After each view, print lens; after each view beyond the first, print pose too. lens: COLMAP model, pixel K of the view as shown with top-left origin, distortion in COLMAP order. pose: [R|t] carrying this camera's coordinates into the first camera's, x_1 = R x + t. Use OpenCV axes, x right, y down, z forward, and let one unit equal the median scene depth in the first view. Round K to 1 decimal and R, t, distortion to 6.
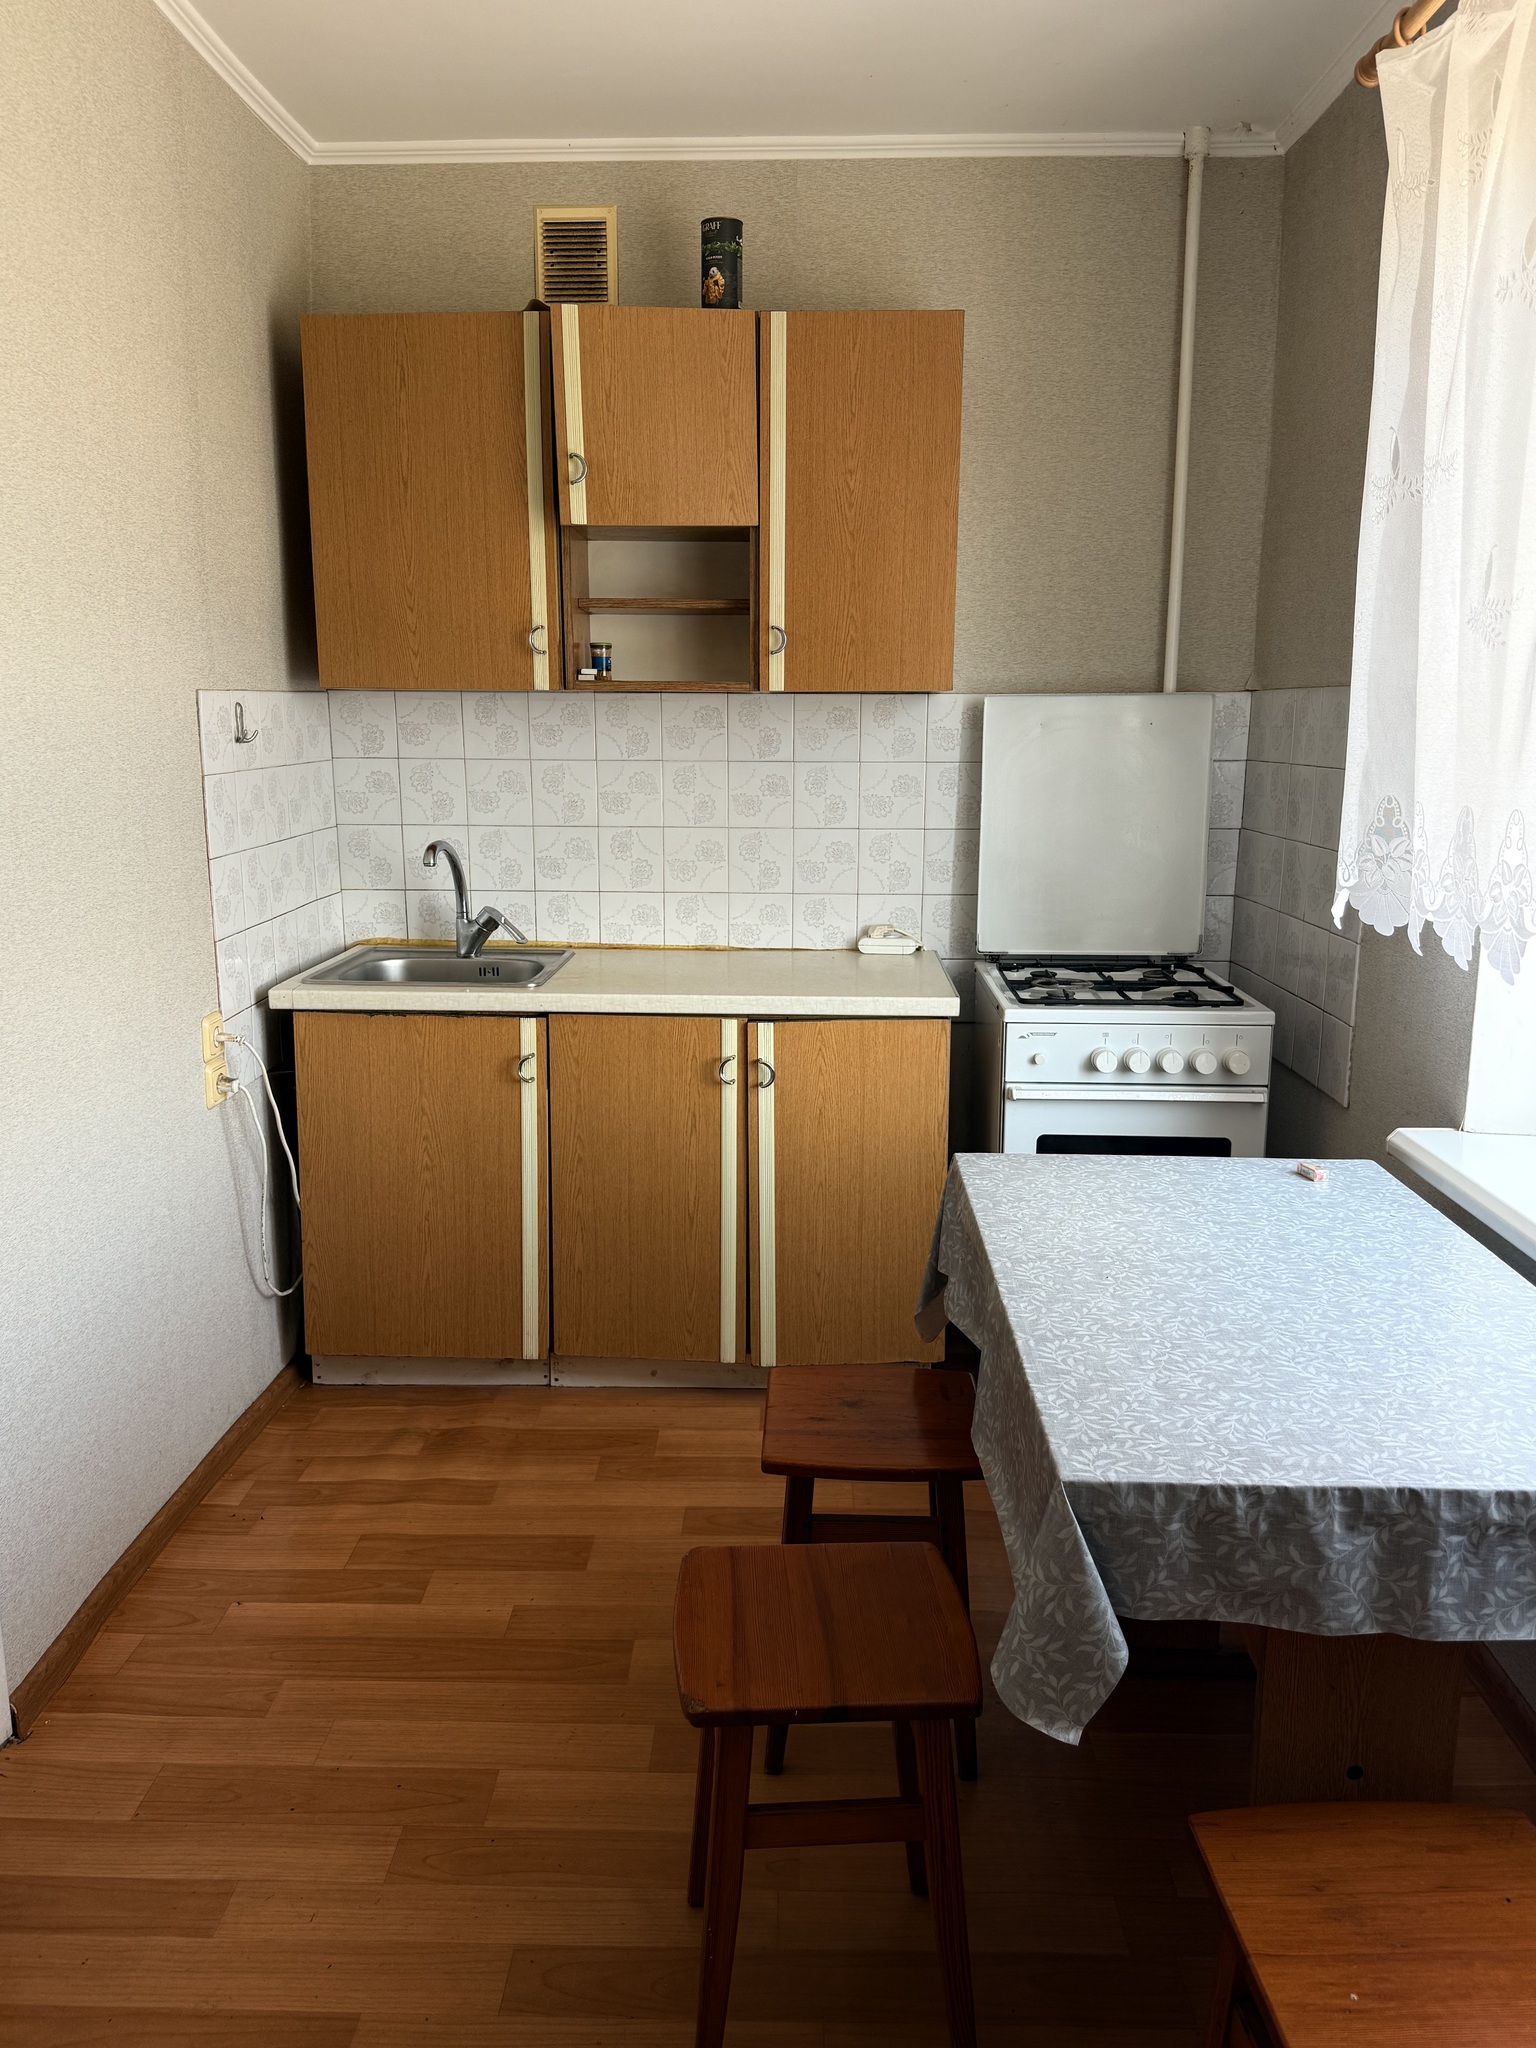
lens RADIAL K [[1542.0, 0, 748.5], [0, 1542.0, 1012.0], [0, 0, 1]] dist [0.087461, -0.117775]
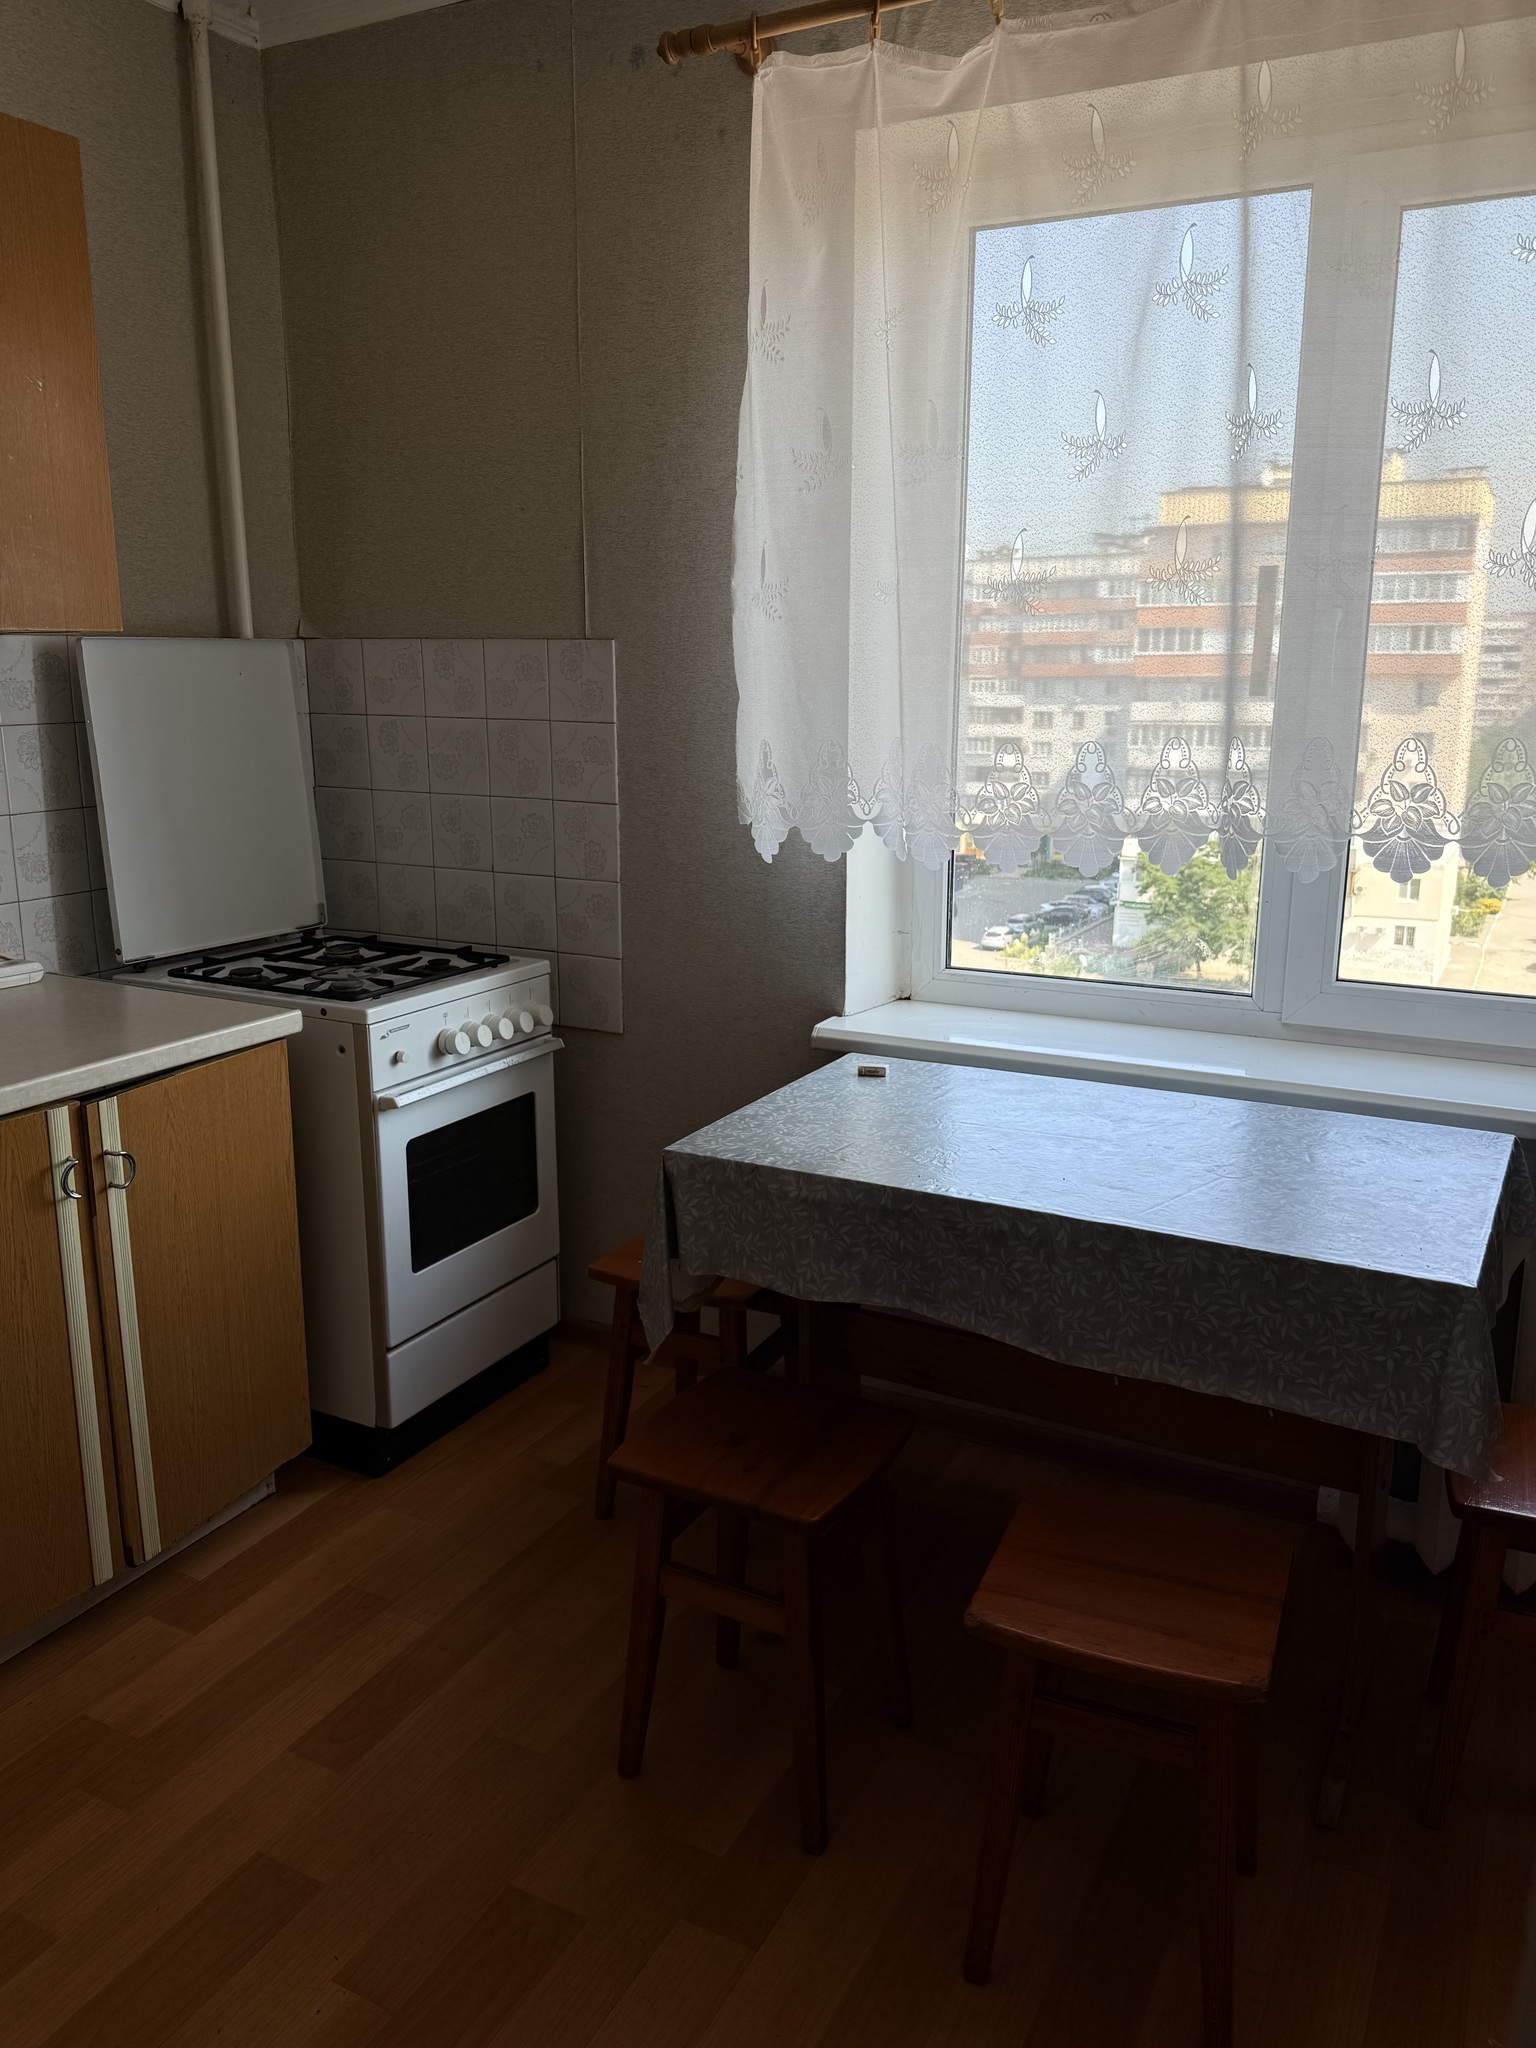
lens RADIAL K [[1542.0, 0, 740.1], [0, 1542.0, 1004.8], [0, 0, 1]] dist [0.087461, -0.117775]
pose [[0.442413, -0.200354, 0.874145, -0.481434], [0.171241, 0.975664, 0.136955, -0.084159], [-0.880311, 0.089099, 0.465955, 0.400674]]
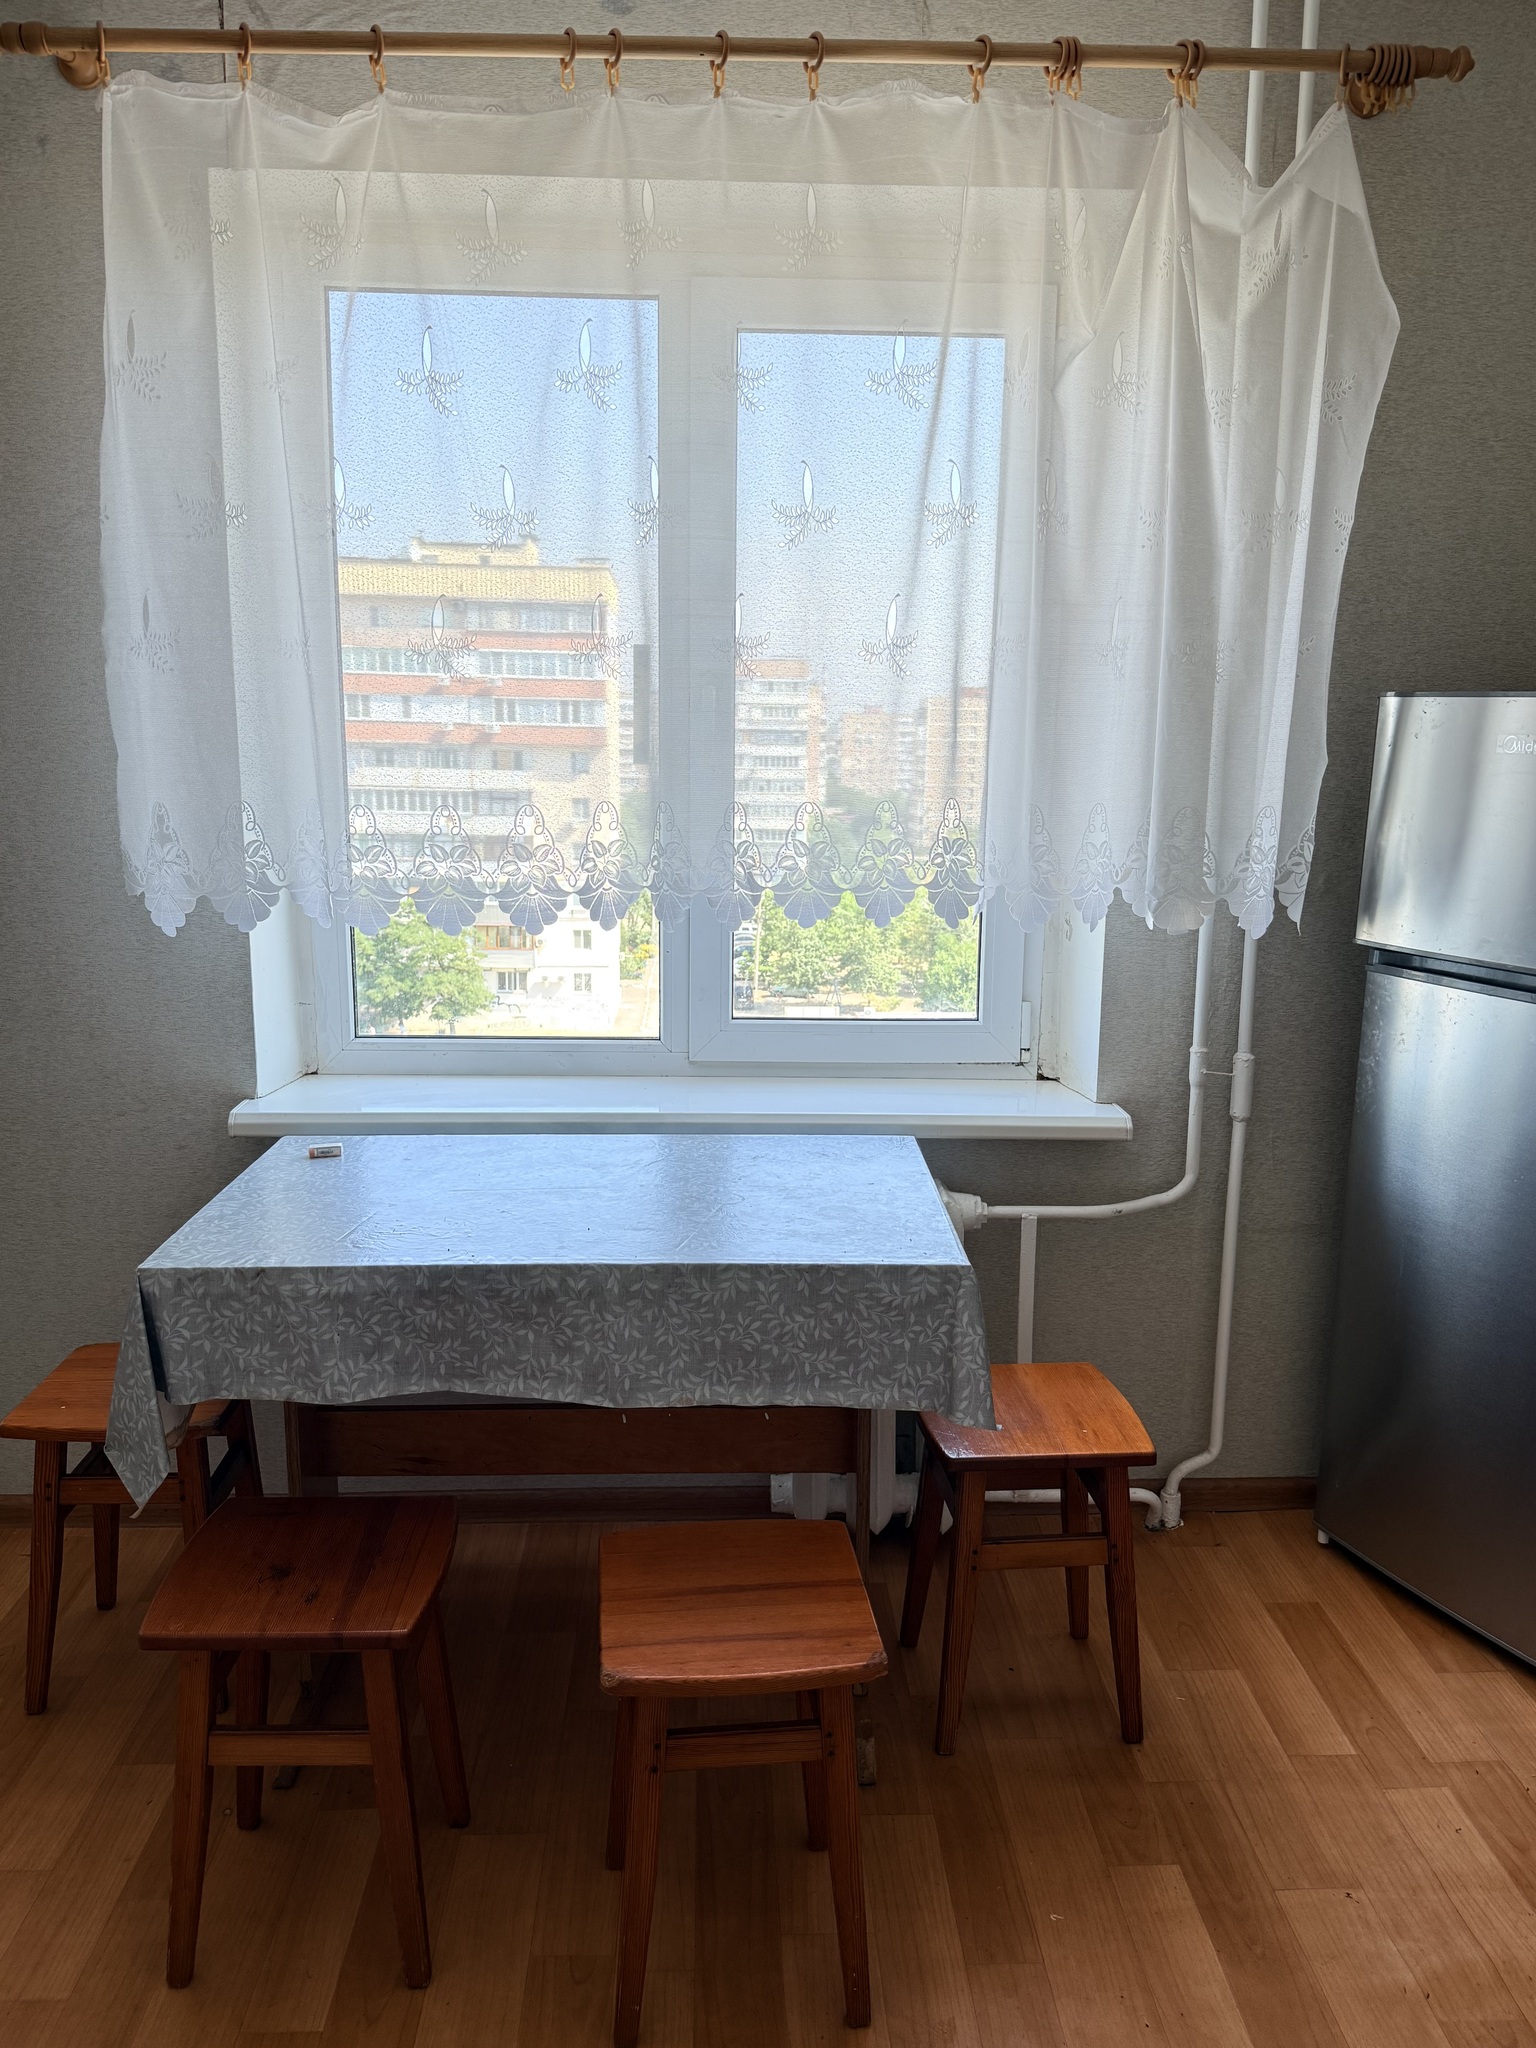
lens RADIAL K [[1542.0, 0, 764.4], [0, 1542.0, 1007.0], [0, 0, 1]] dist [0.087461, -0.117775]
pose [[-0.069937, -0.181703, 0.980863, -0.504953], [0.174178, 0.965942, 0.191358, -0.106062], [-0.982227, 0.184228, -0.035906, 0.523136]]
